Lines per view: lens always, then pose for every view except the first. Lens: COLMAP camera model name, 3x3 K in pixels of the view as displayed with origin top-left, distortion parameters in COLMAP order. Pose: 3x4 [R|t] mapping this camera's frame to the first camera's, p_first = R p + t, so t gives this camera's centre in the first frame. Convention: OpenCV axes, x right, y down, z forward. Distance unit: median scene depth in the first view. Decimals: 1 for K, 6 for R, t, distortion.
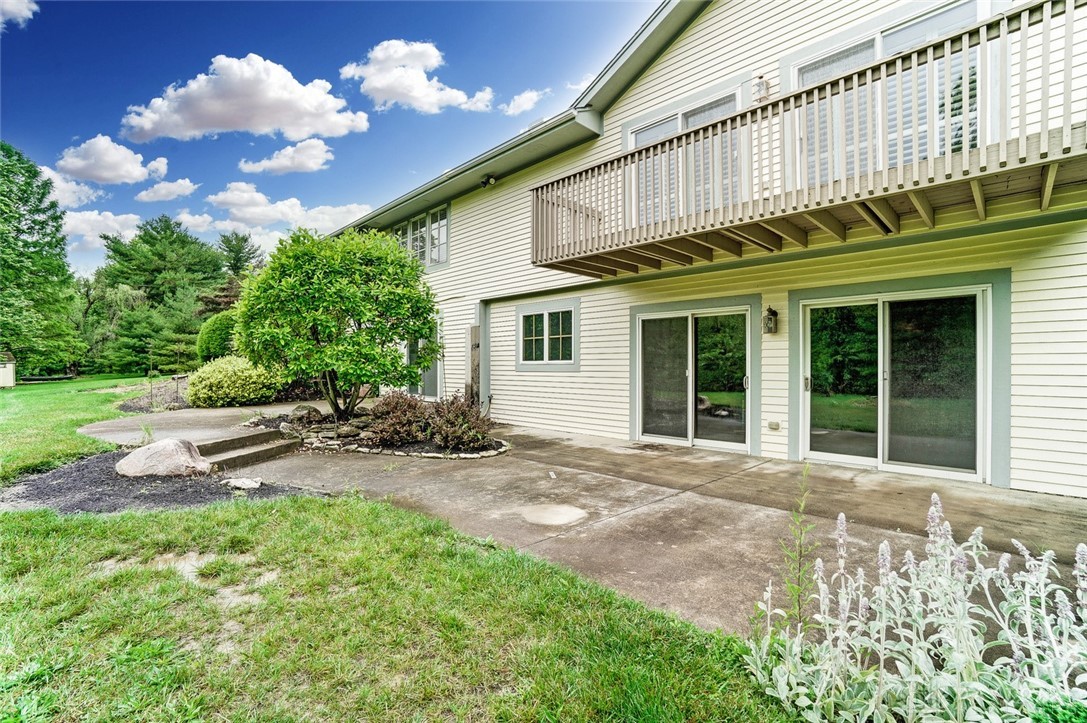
lens RADIAL K [[479.6, 0, 543.4], [0, 479.6, 368.0], [0, 0, 1]] dist [-0.038336, 0.004161]
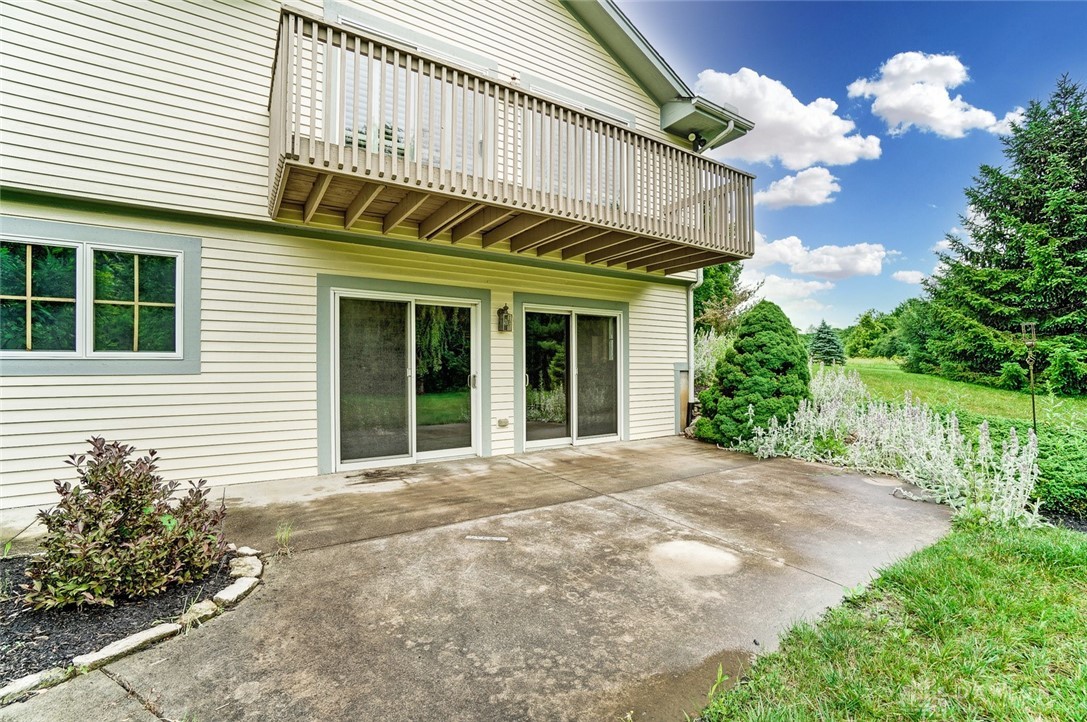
lens RADIAL K [[479.6, 0, 541.9], [0, 479.6, 352.9], [0, 0, 1]] dist [-0.038336, 0.004161]
pose [[0.206522, 0.028877, 0.978016, -0.601100], [0.009196, 0.999463, -0.031452, 0.007131], [-0.978399, 0.015489, 0.206146, 0.851097]]
